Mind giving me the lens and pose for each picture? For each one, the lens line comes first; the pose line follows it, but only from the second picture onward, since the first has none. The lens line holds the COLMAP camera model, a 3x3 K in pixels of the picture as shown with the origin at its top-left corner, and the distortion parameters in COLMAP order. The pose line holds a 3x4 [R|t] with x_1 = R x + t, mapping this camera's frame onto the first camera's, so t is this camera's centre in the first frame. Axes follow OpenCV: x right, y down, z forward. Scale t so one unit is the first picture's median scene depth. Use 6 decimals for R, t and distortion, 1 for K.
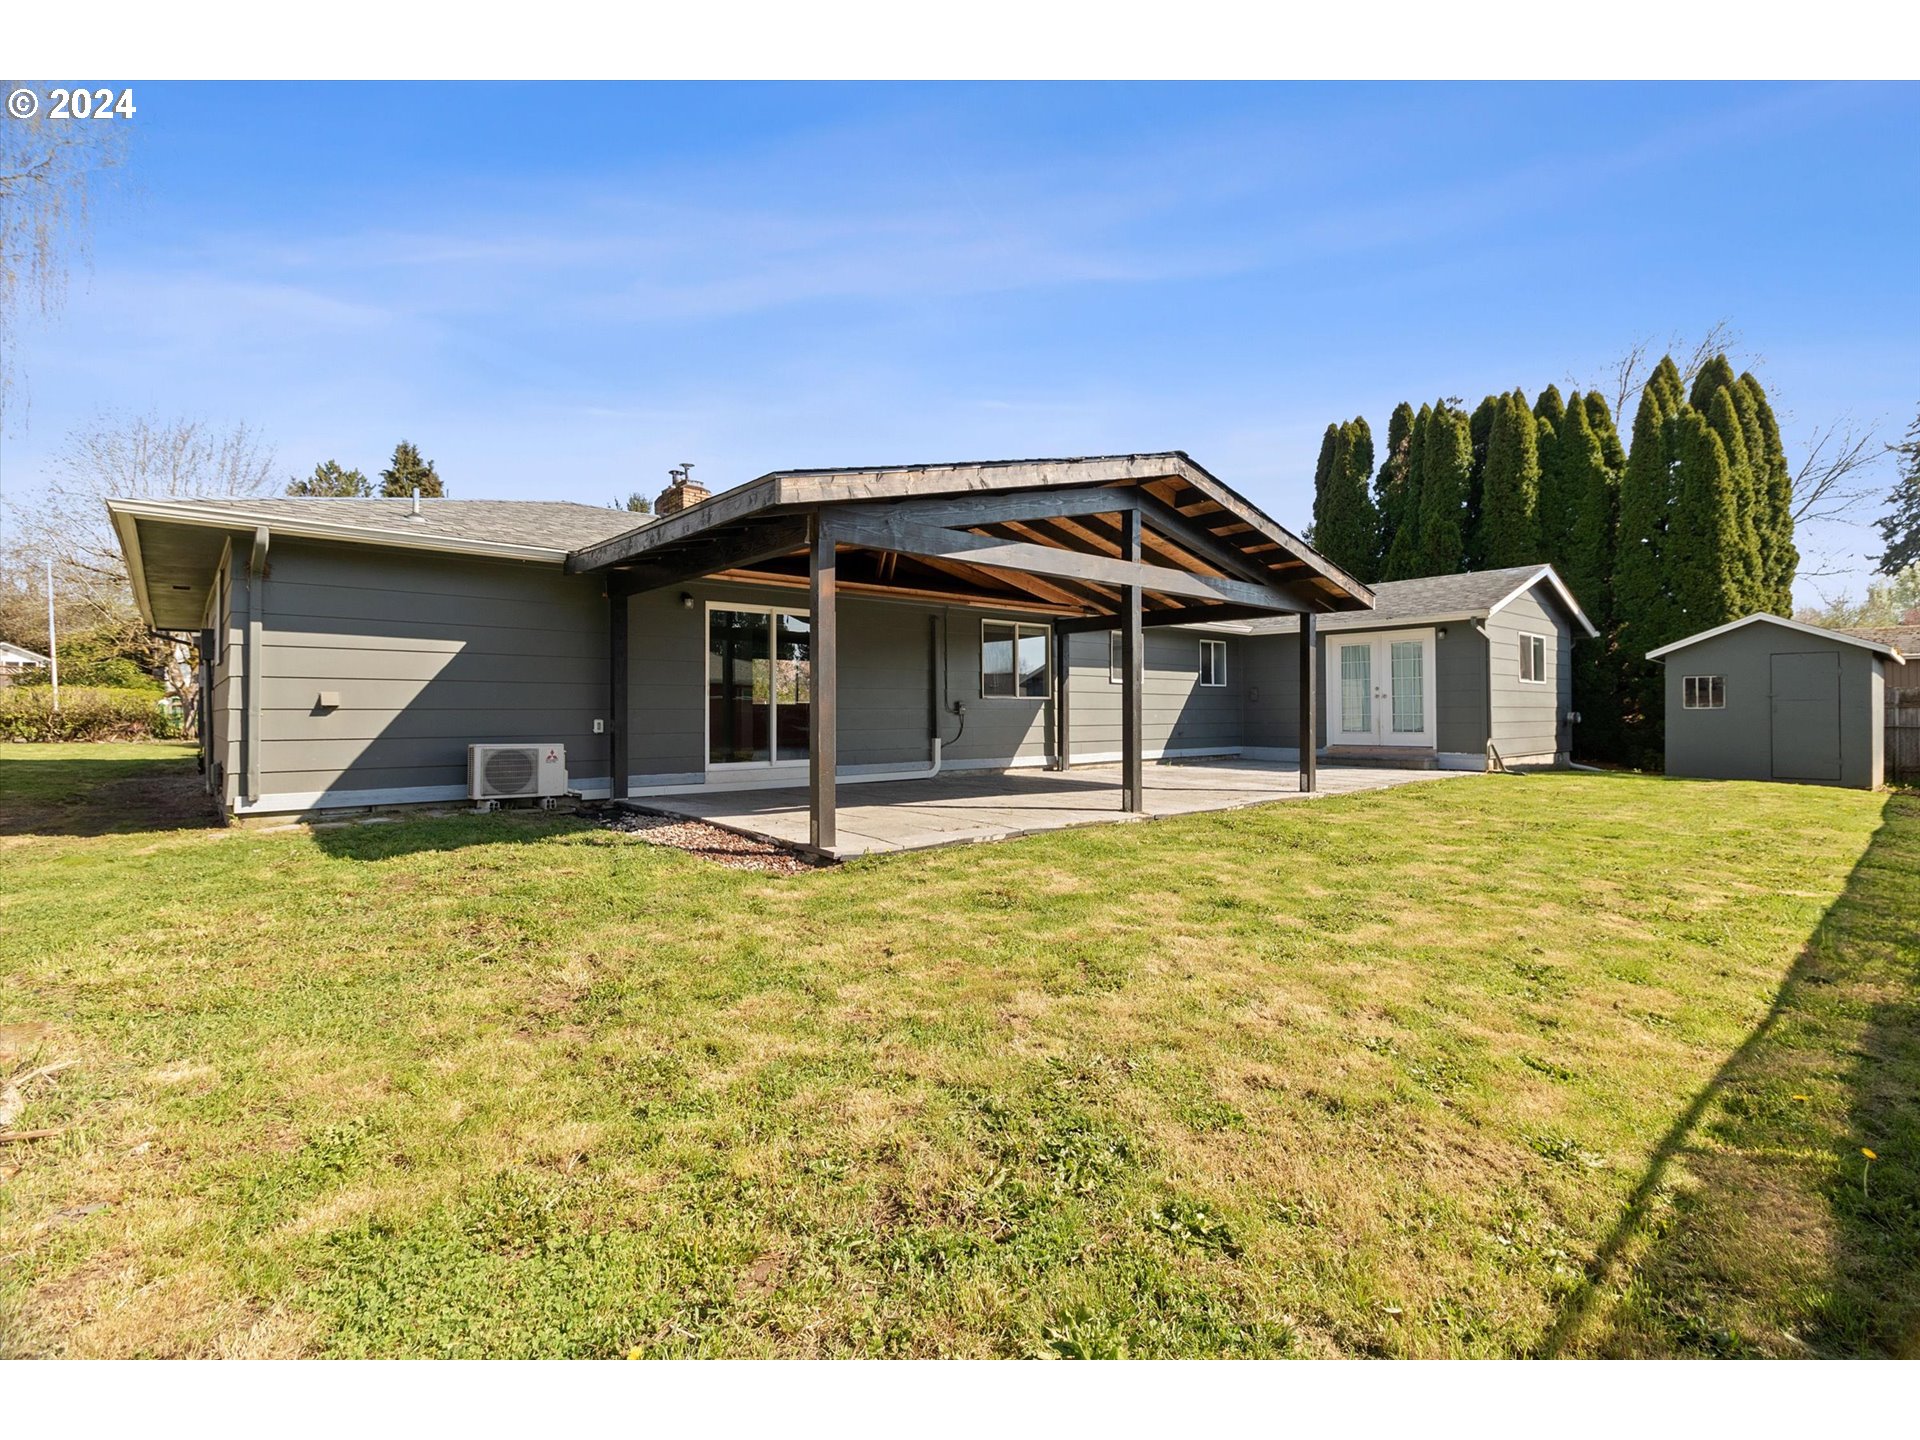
lens RADIAL K [[888.4, 0, 966.5], [0, 888.4, 709.8], [0, 0, 1]] dist [0.002730, 0.000292]
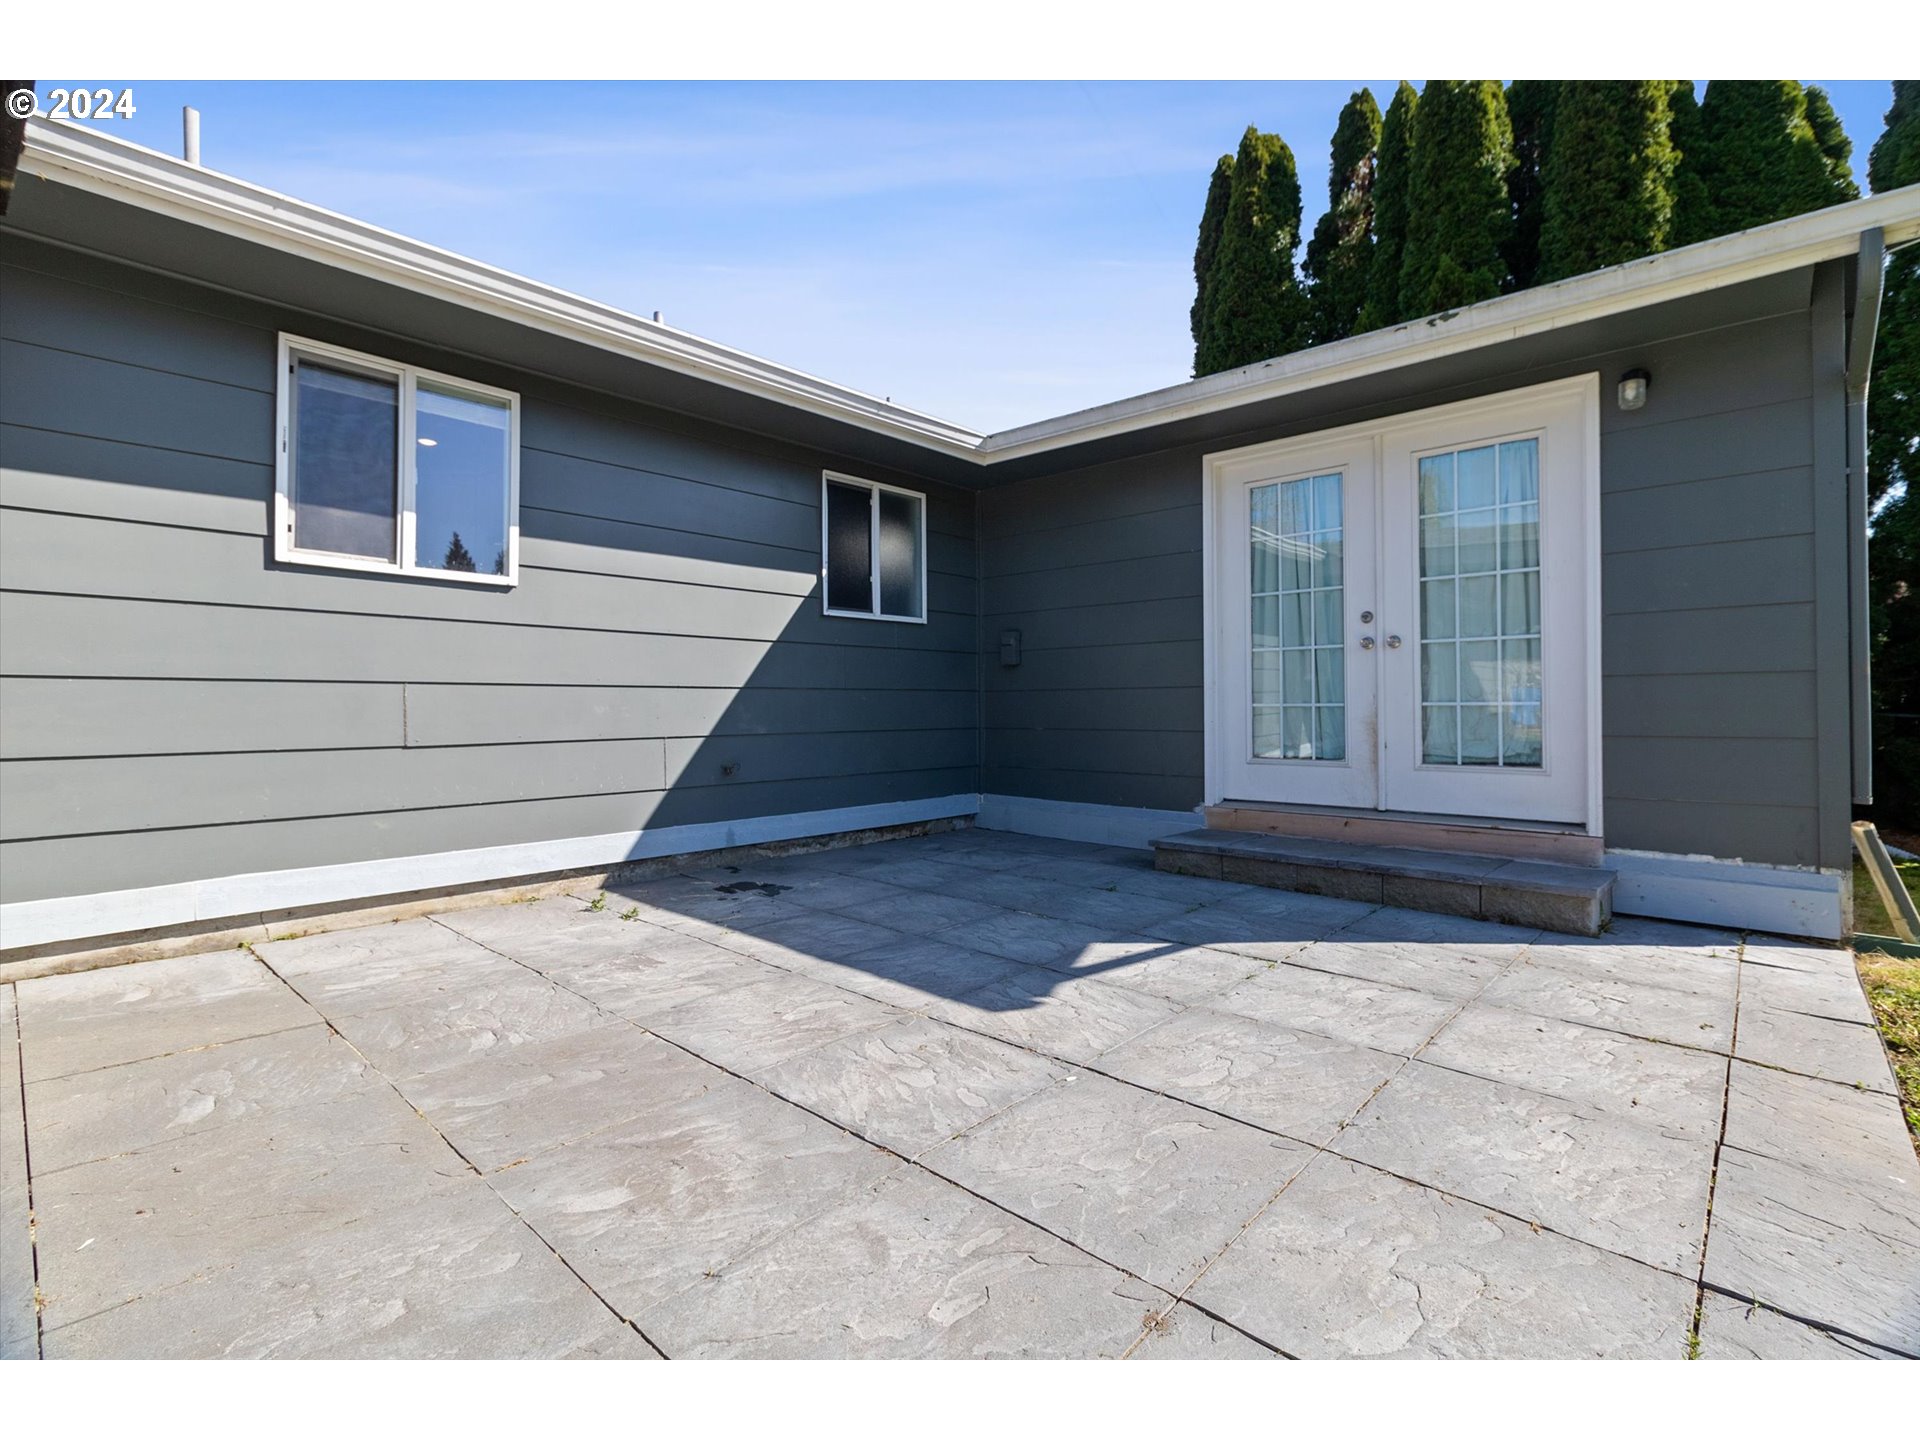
lens RADIAL K [[888.4, 0, 961.6], [0, 888.4, 699.4], [0, 0, 1]] dist [0.002730, 0.000292]
pose [[0.995177, -0.000988, 0.098087, 0.271804], [0.001247, 0.999996, -0.002577, 0.003917], [-0.098084, 0.002687, 0.995174, 0.655188]]
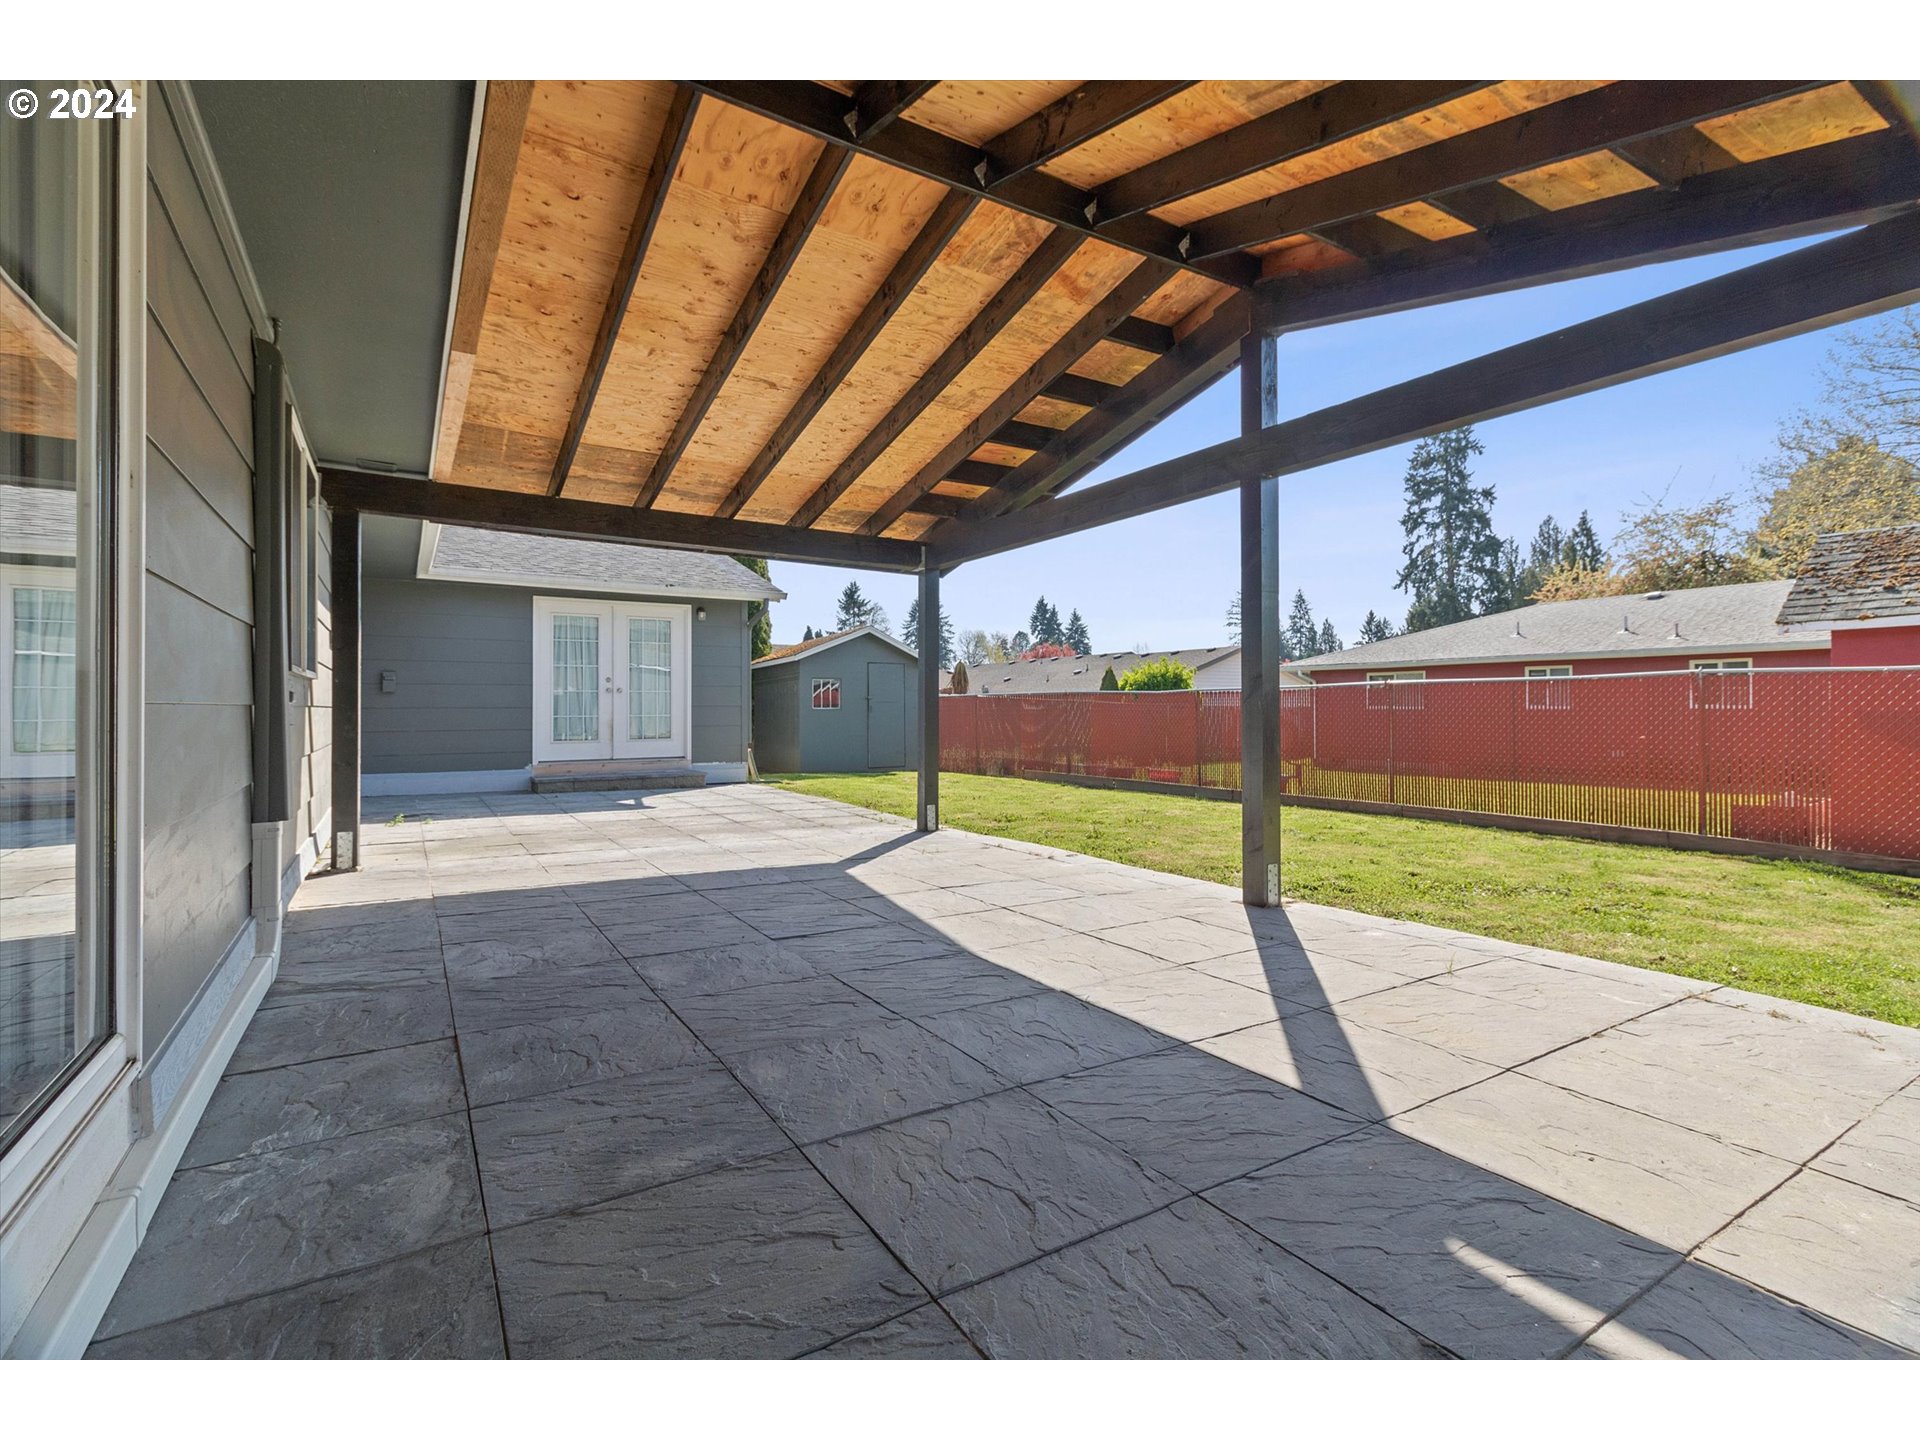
lens RADIAL K [[888.4, 0, 958.2], [0, 888.4, 721.0], [0, 0, 1]] dist [0.002730, 0.000292]
pose [[0.172808, -0.009150, 0.984913, -0.182083], [-0.001726, 0.999953, 0.009592, 0.002003], [-0.984954, -0.003357, 0.172784, 0.544388]]
